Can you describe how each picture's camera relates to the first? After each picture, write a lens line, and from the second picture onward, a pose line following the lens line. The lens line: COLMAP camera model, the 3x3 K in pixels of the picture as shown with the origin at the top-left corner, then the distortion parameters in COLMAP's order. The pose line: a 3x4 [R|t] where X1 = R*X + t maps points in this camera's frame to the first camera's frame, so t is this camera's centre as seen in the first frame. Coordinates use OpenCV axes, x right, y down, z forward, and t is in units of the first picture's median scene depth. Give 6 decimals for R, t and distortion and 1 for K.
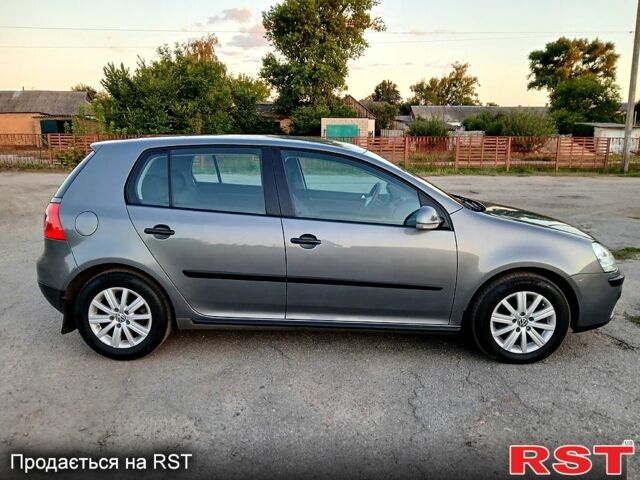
lens RADIAL K [[501.0, 0, 320.0], [0, 501.0, 240.0], [0, 0, 1]] dist [-0.044192, -0.002892]
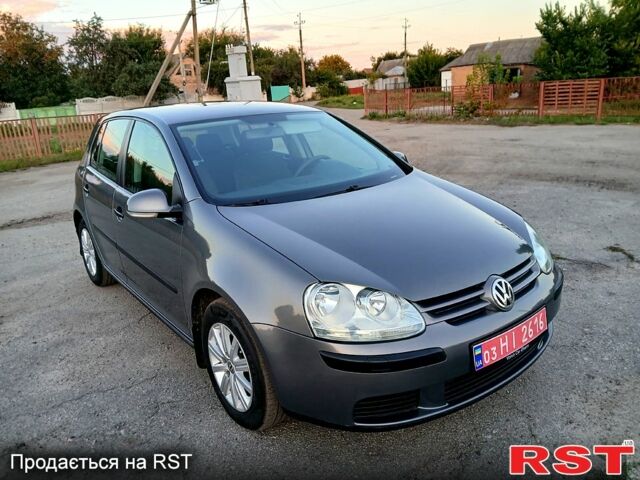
lens RADIAL K [[501.0, 0, 320.0], [0, 501.0, 240.0], [0, 0, 1]] dist [-0.044192, -0.002892]
pose [[0.628676, 0.164345, -0.760103, 0.092803], [-0.084997, 0.986080, 0.142904, -0.011426], [0.773008, -0.025234, 0.633894, 0.060843]]
